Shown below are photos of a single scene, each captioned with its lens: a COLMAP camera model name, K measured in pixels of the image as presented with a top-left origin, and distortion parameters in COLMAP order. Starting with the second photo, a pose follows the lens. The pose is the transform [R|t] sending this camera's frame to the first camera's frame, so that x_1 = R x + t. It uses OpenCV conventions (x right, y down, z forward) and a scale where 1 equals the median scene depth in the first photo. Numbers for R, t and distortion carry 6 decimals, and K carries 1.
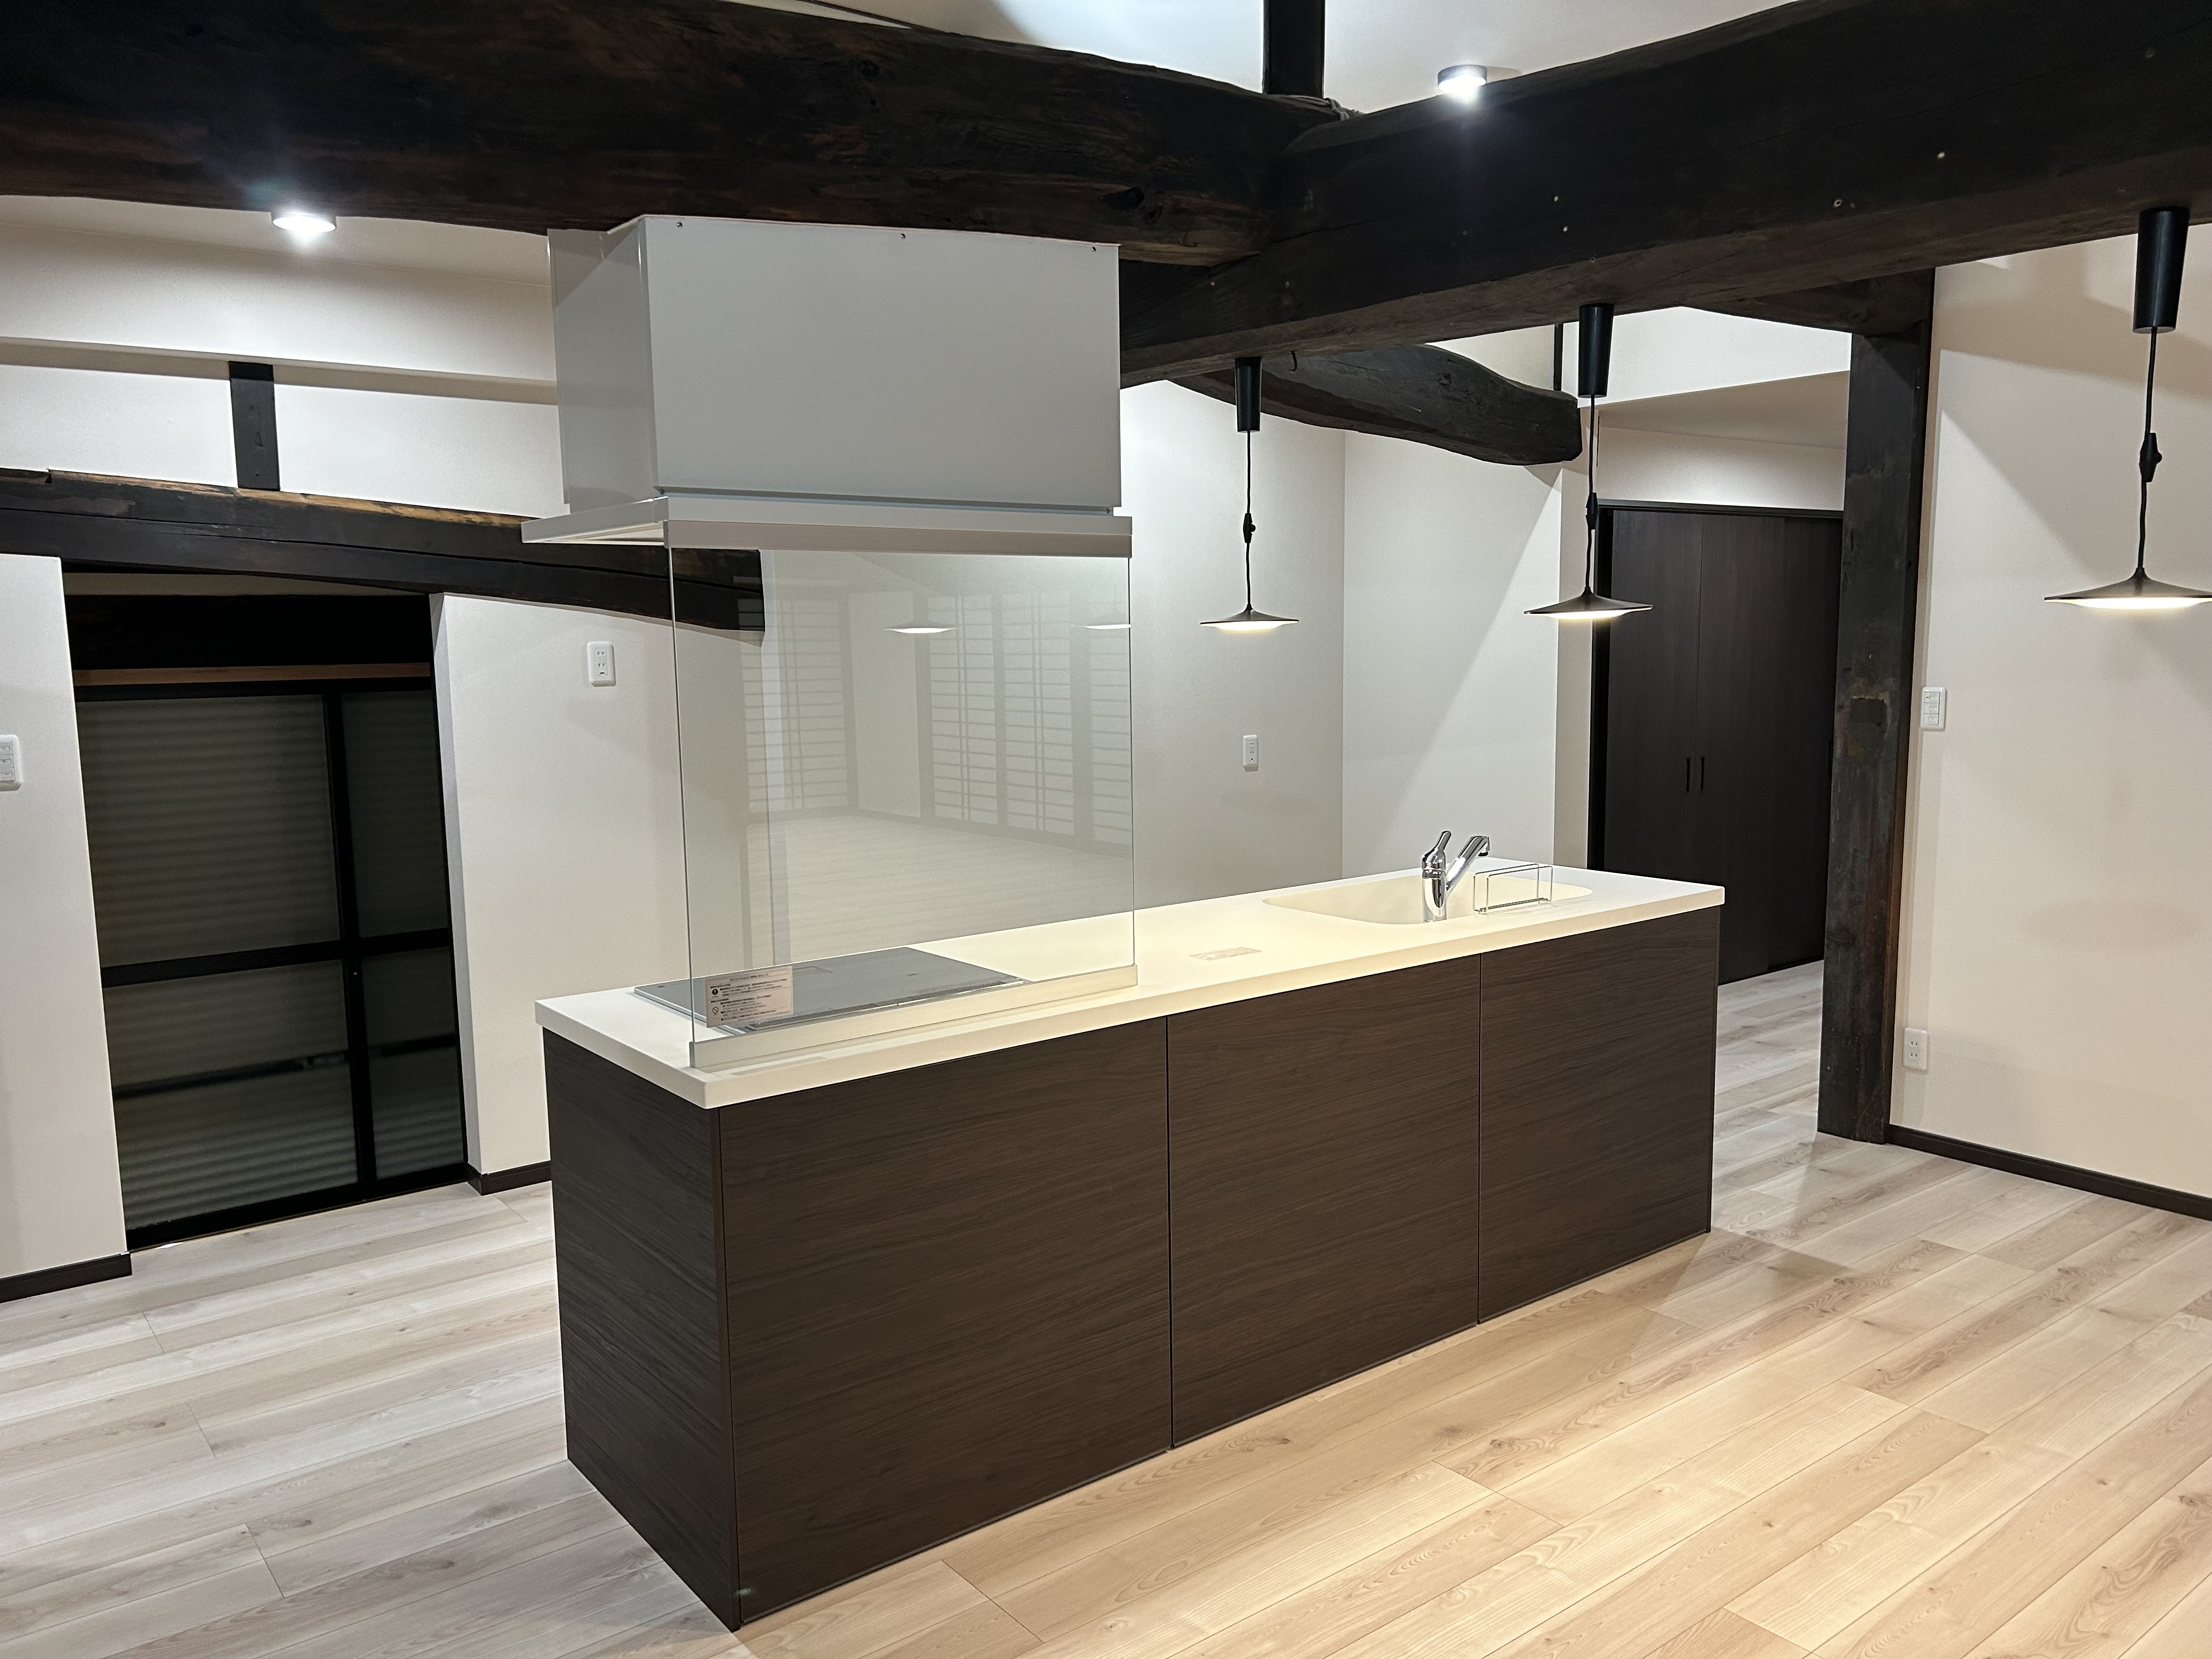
lens RADIAL K [[1673.2, 0, 1109.4], [0, 1673.2, 835.5], [0, 0, 1]] dist [0.072484, -0.068958]
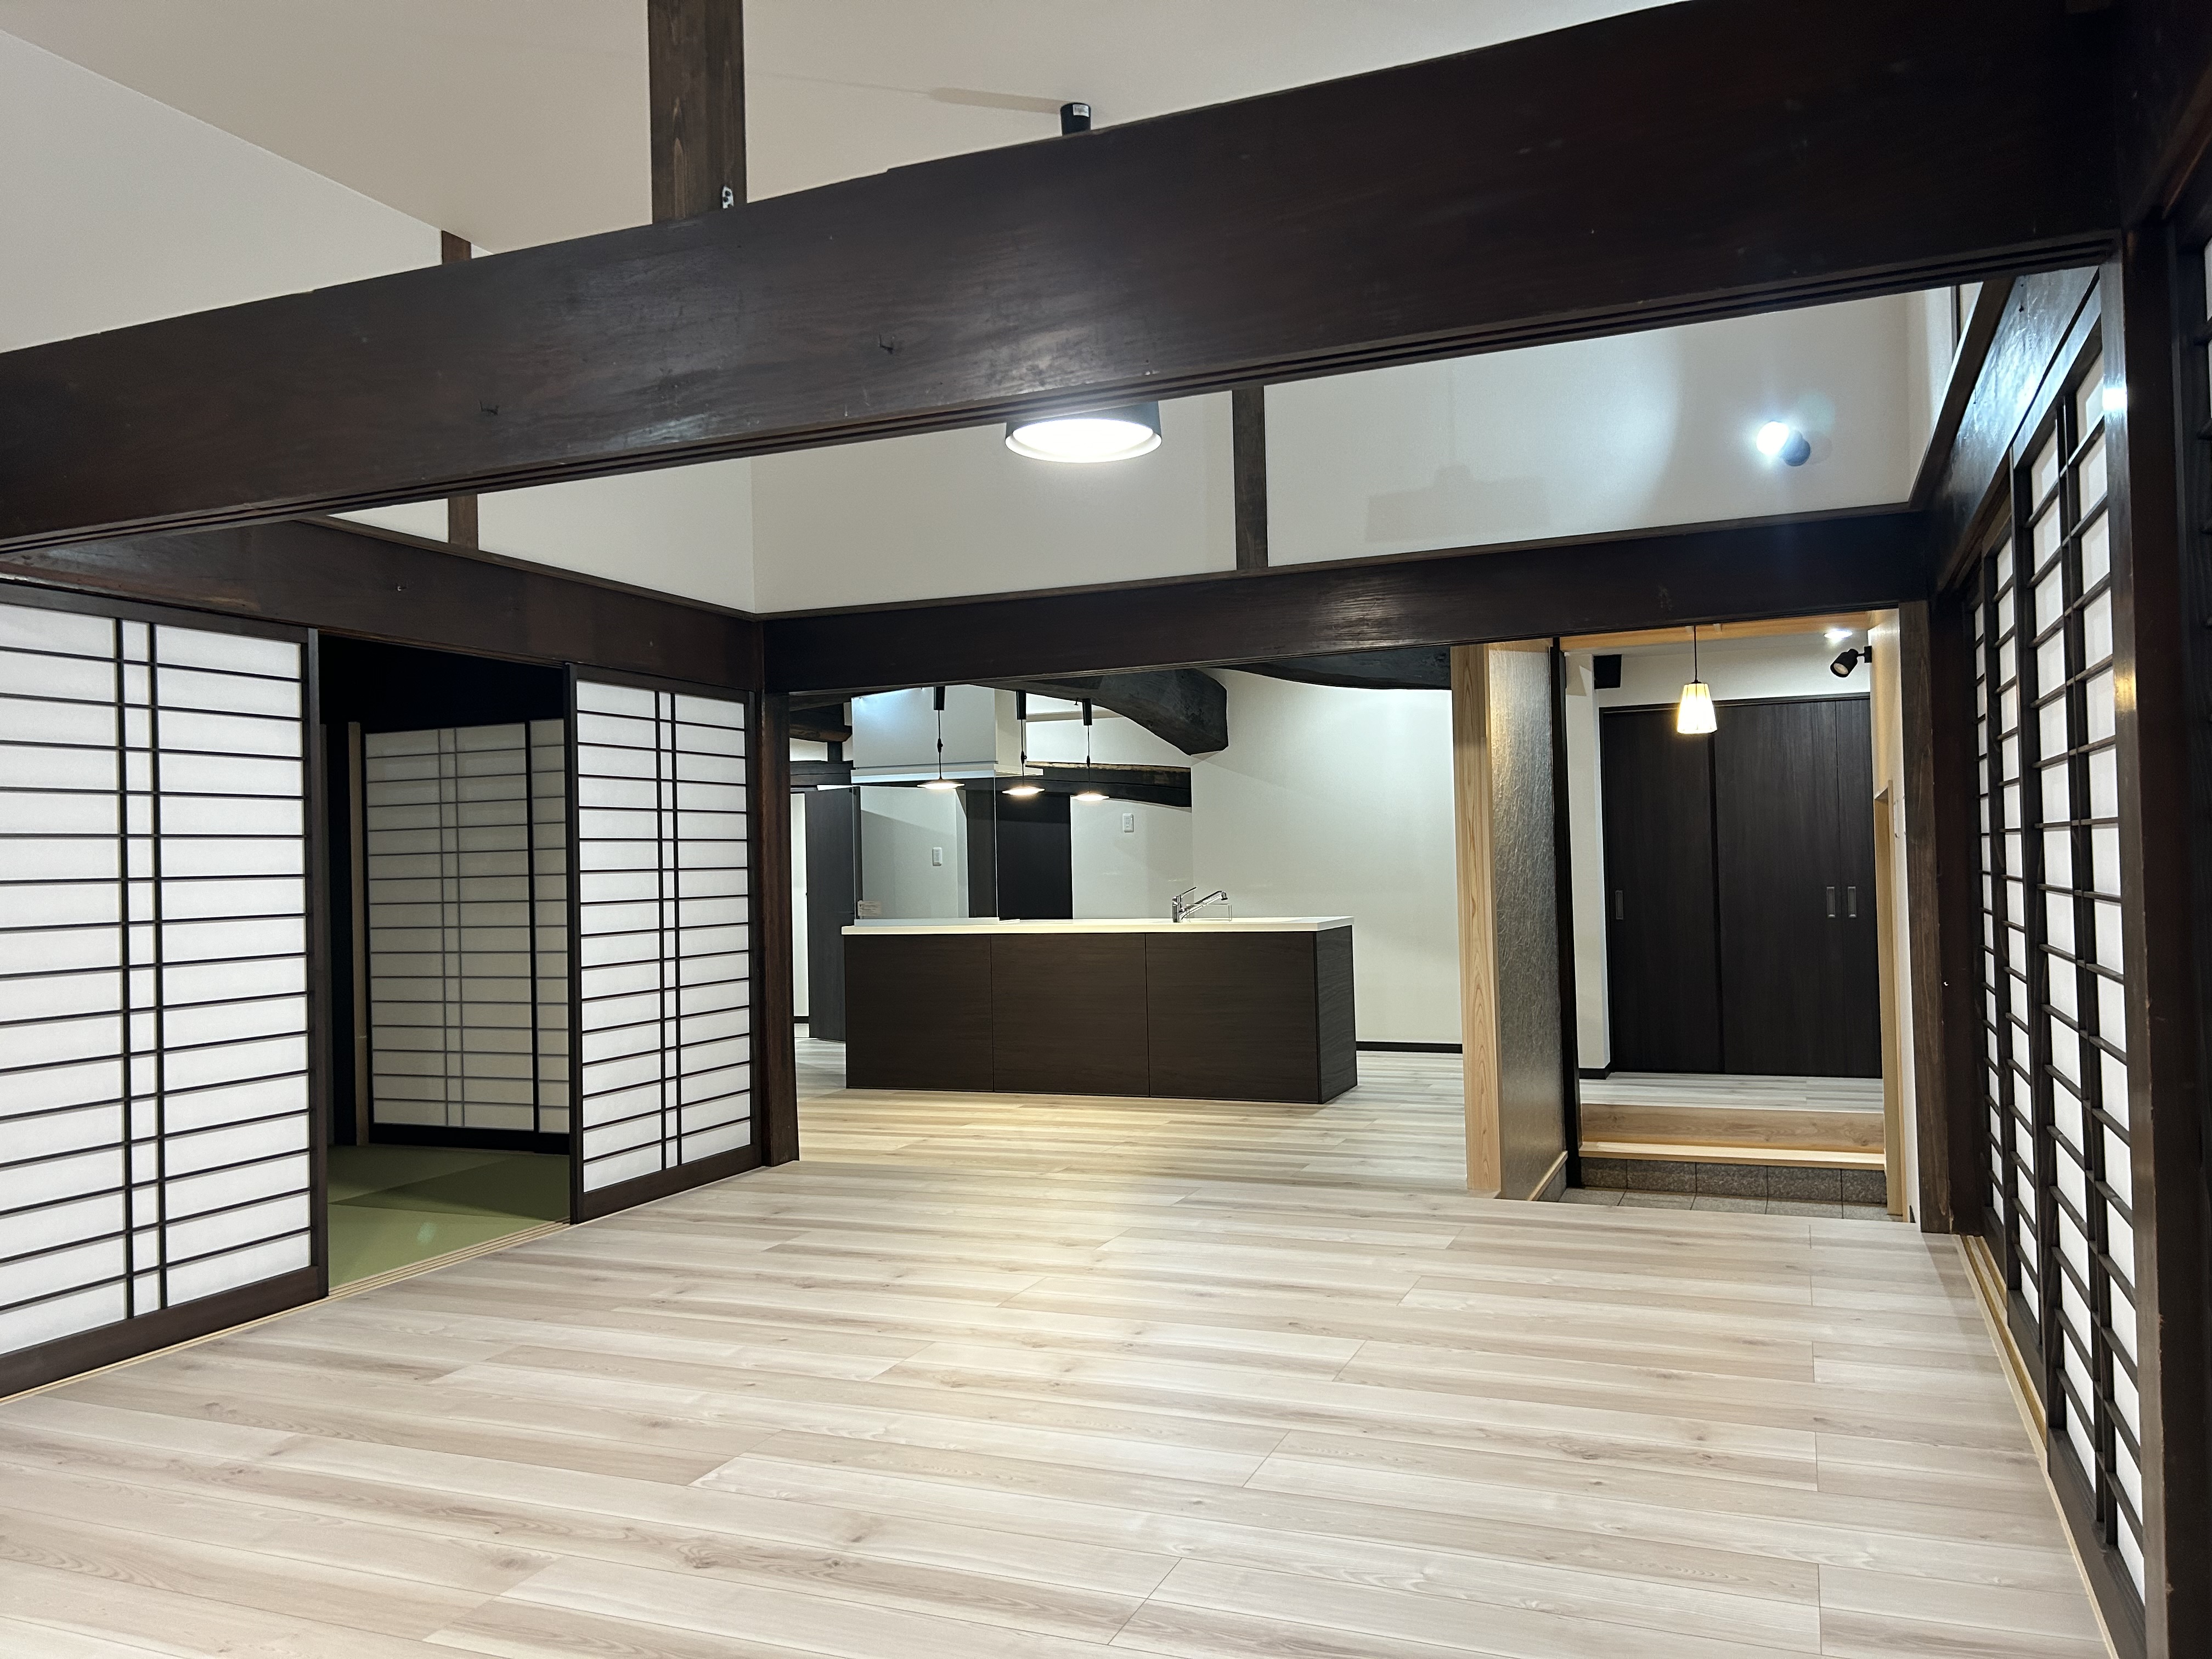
lens RADIAL K [[1673.2, 0, 1109.4], [0, 1673.2, 835.5], [0, 0, 1]] dist [0.072484, -0.068958]
pose [[0.496152, -0.007116, -0.868207, 2.244491], [-0.095740, 0.993420, -0.062855, 0.089983], [0.862941, 0.114307, 0.492206, -0.238165]]
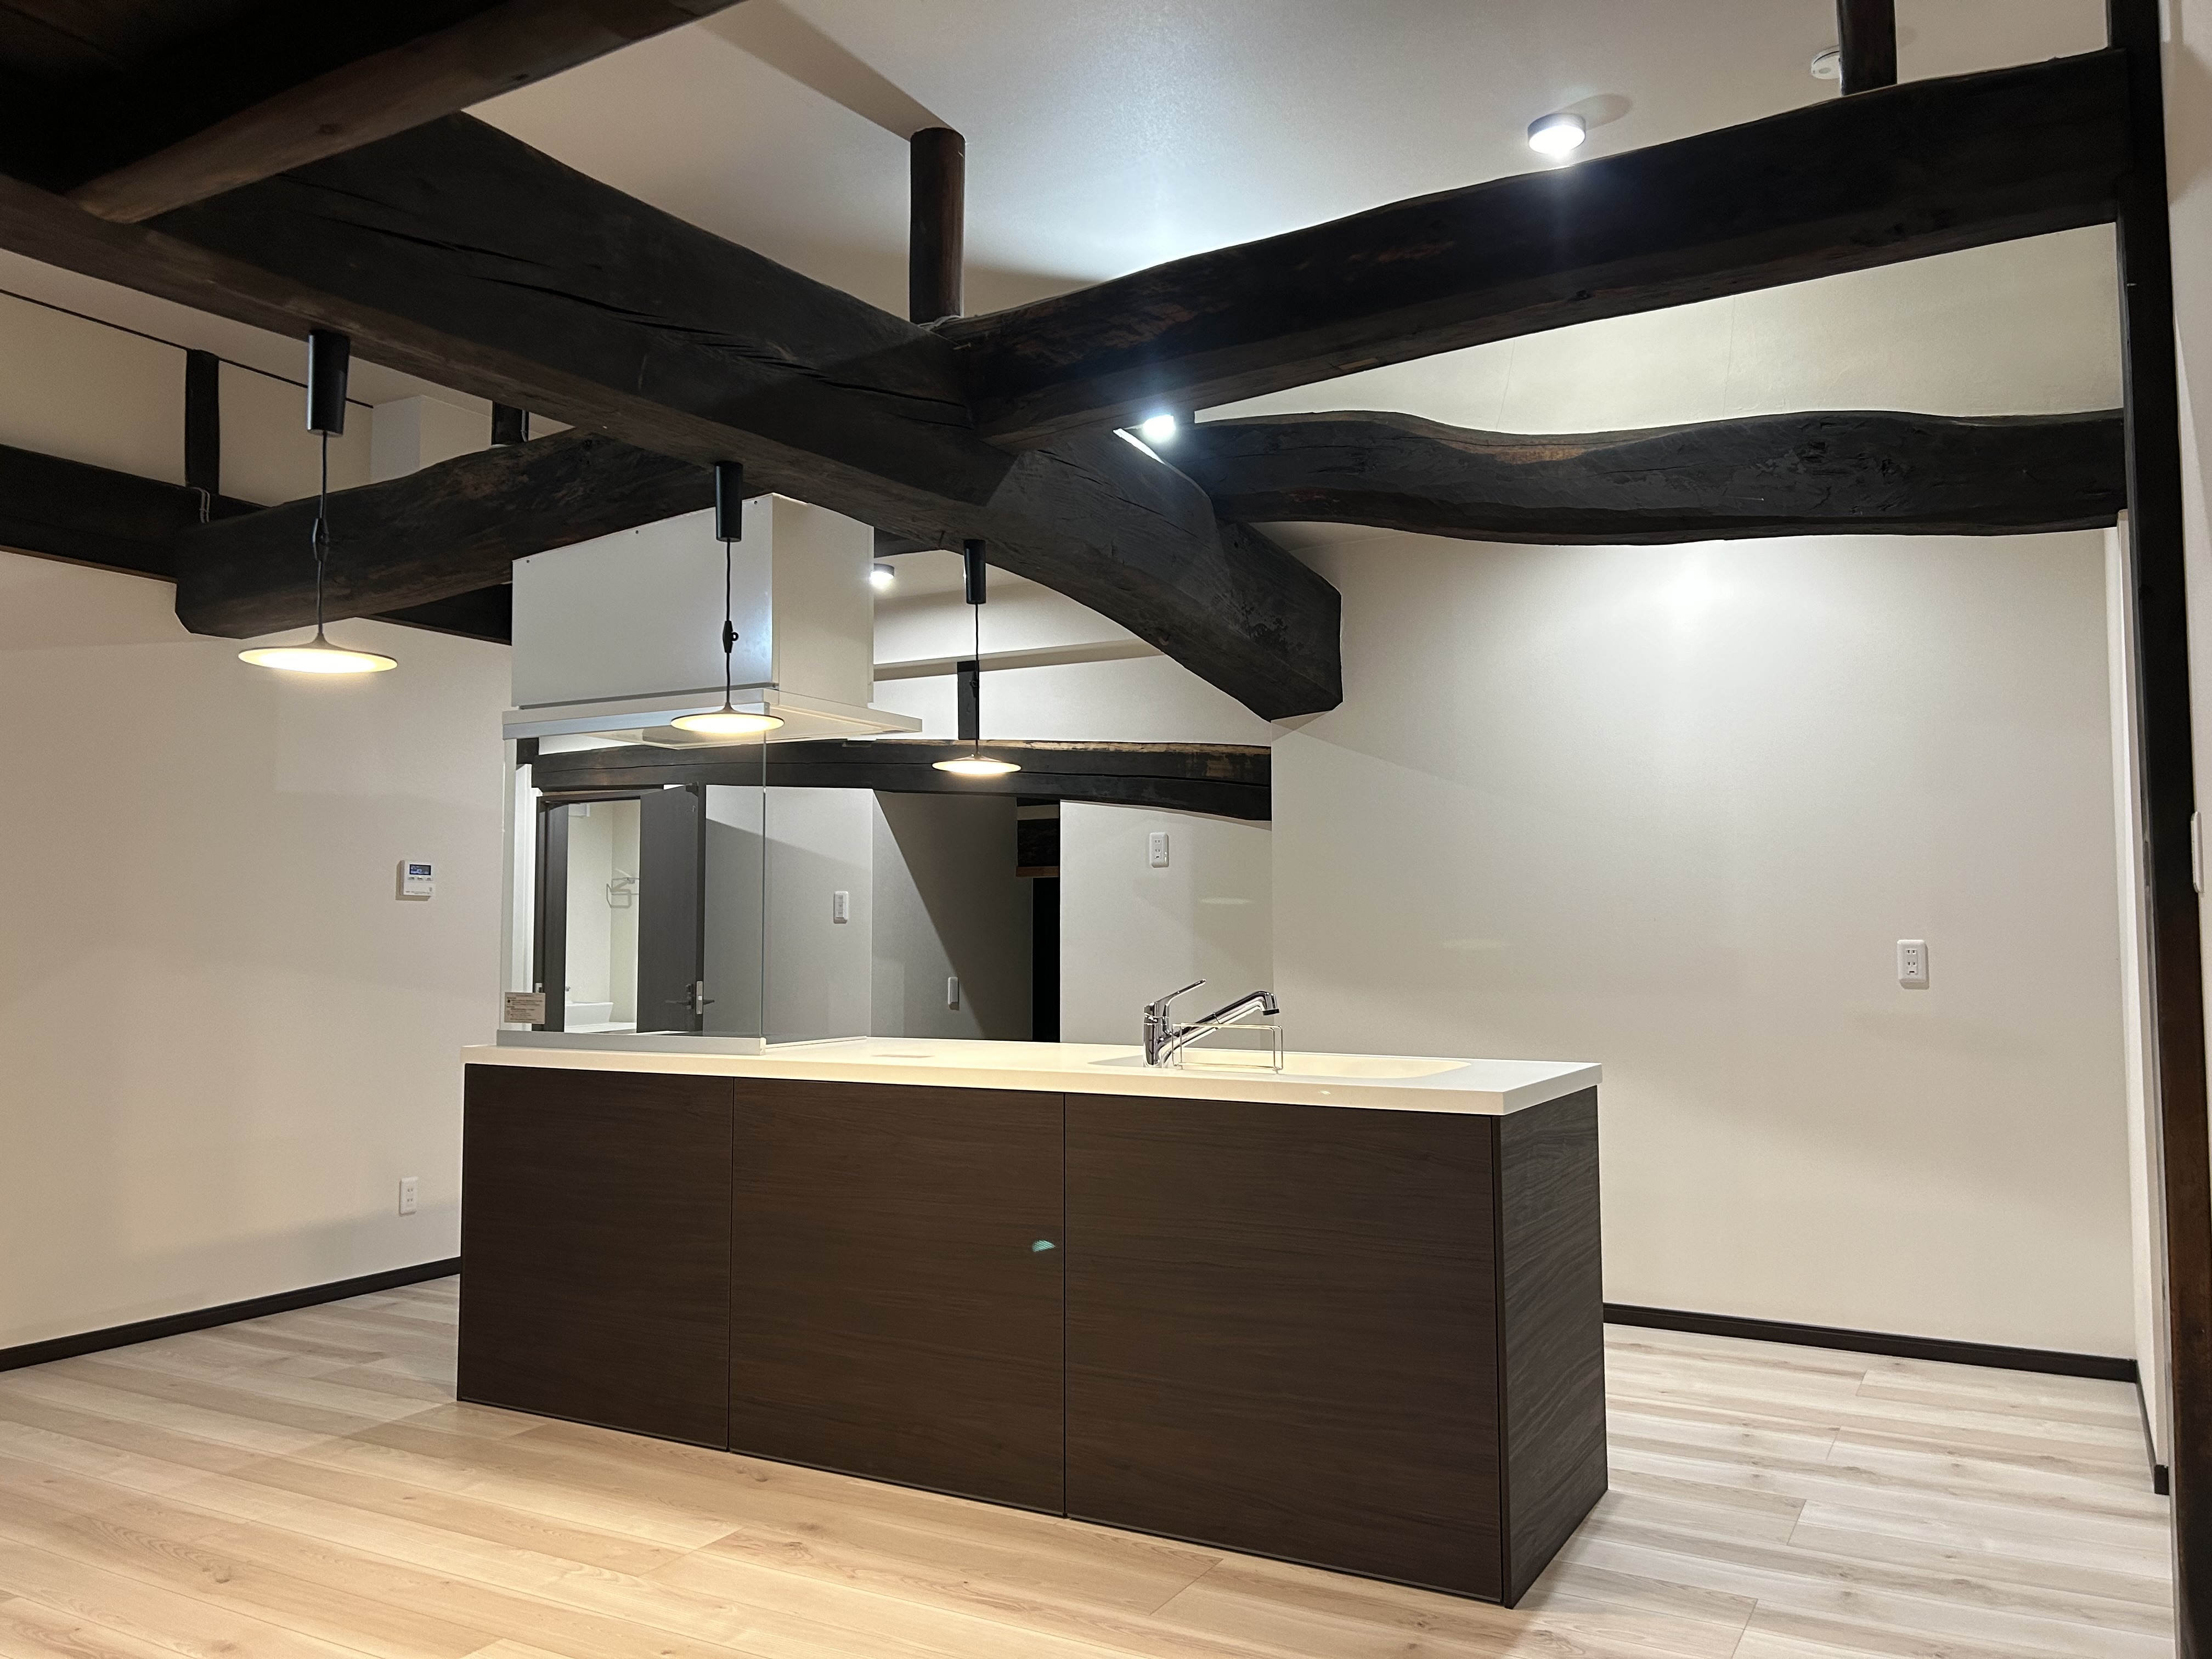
lens RADIAL K [[1673.2, 0, 1109.4], [0, 1673.2, 835.5], [0, 0, 1]] dist [0.072484, -0.068958]
pose [[0.375568, -0.040861, -0.925894, 1.097587], [-0.119558, 0.988544, -0.092122, 0.010180], [0.919051, 0.145296, 0.366380, 0.648783]]
